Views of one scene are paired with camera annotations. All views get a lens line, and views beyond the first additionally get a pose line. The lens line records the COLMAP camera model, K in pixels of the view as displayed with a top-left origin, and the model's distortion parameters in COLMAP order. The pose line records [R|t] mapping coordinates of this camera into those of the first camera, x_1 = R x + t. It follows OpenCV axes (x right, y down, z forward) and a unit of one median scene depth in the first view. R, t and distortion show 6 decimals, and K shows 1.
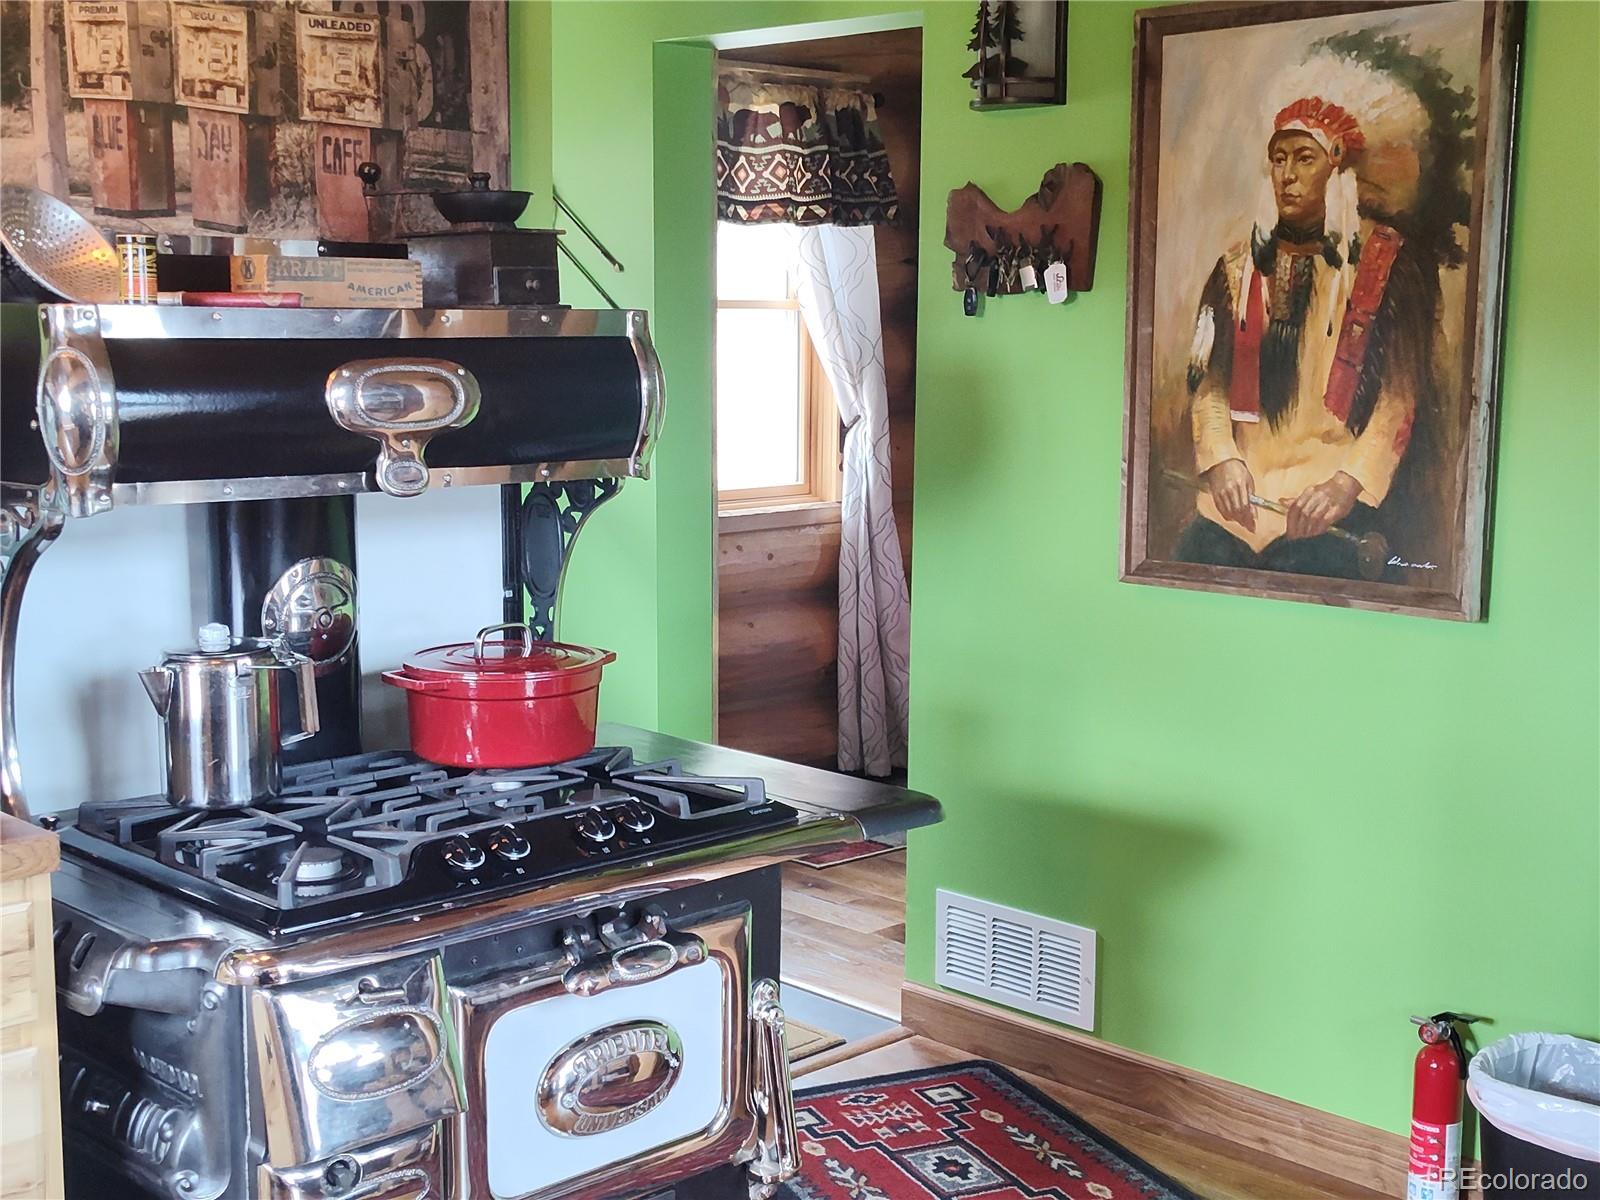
lens RADIAL K [[2021.8, 0, 846.9], [0, 2021.8, 594.9], [0, 0, 1]] dist [0.007944, -0.006538]
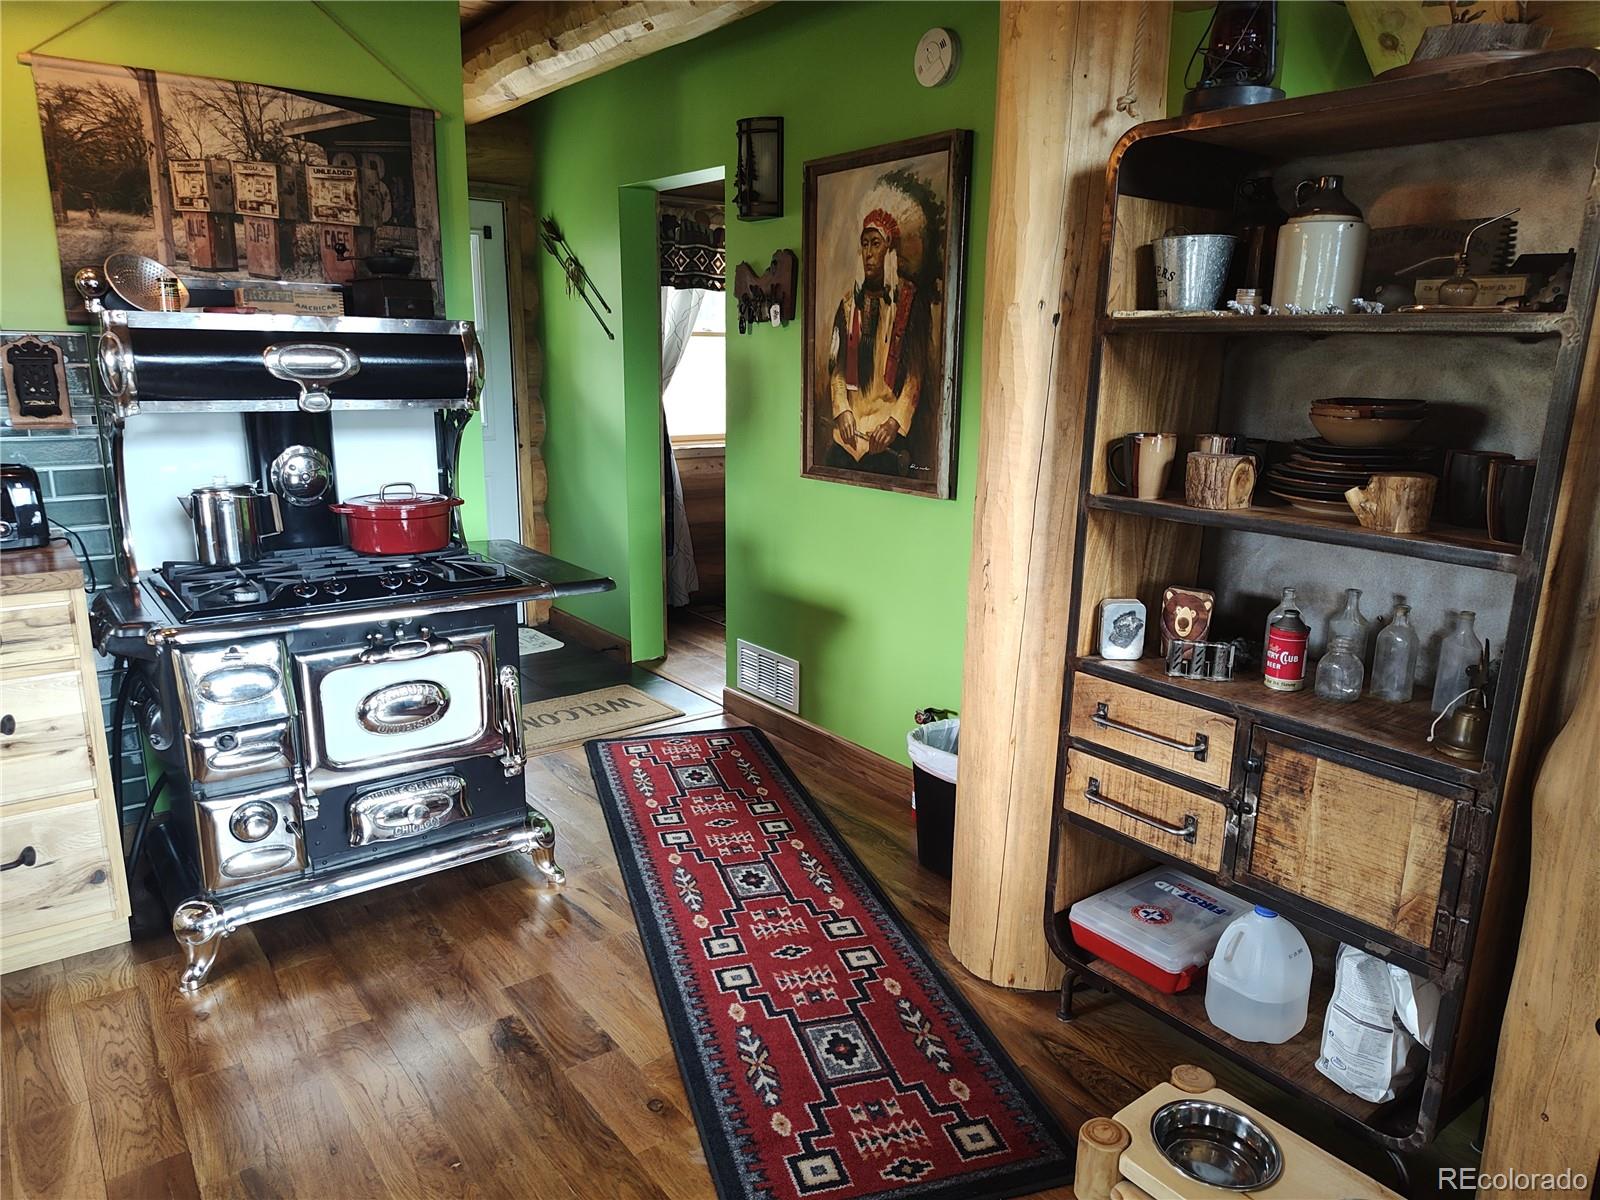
lens RADIAL K [[1062.9, 0, 800.0], [0, 1062.9, 600.0], [0, 0, 1]] dist [0.003786, -0.056586]
pose [[0.992224, 0.039008, -0.118191, 0.295531], [-0.028195, 0.995376, 0.091821, 0.019167], [0.121226, -0.087774, 0.988736, 0.015002]]
